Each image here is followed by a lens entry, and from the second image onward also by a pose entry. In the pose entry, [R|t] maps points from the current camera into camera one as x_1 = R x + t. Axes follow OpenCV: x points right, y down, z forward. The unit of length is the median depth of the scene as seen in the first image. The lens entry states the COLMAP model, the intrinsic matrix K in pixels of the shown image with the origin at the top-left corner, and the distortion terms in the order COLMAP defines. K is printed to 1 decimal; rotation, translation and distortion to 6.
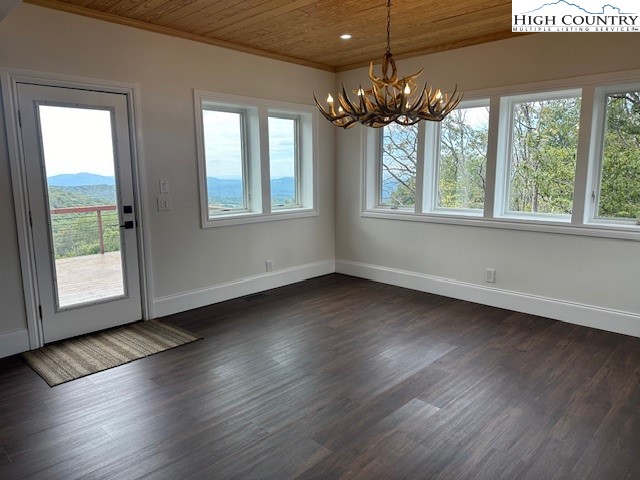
lens RADIAL K [[450.4, 0, 317.0], [0, 450.4, 236.5], [0, 0, 1]] dist [0.052156, -0.040135]
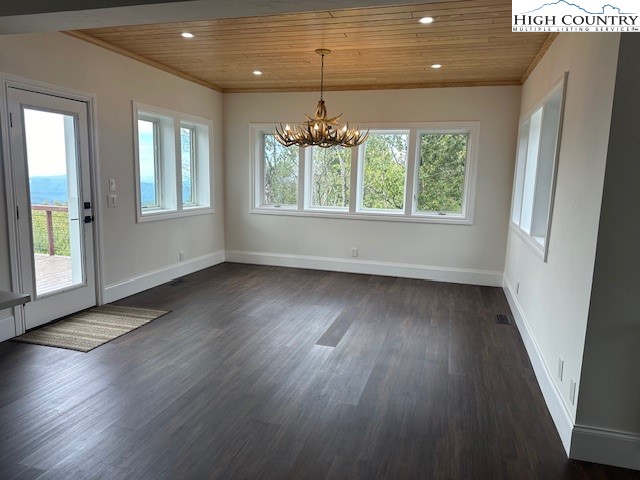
lens RADIAL K [[450.4, 0, 320.2], [0, 450.4, 241.7], [0, 0, 1]] dist [0.052156, -0.040135]
pose [[0.886343, -0.037959, 0.461470, -0.410809], [0.037307, 0.999248, 0.010539, 0.036468], [-0.461523, 0.007875, 0.887093, -0.238655]]
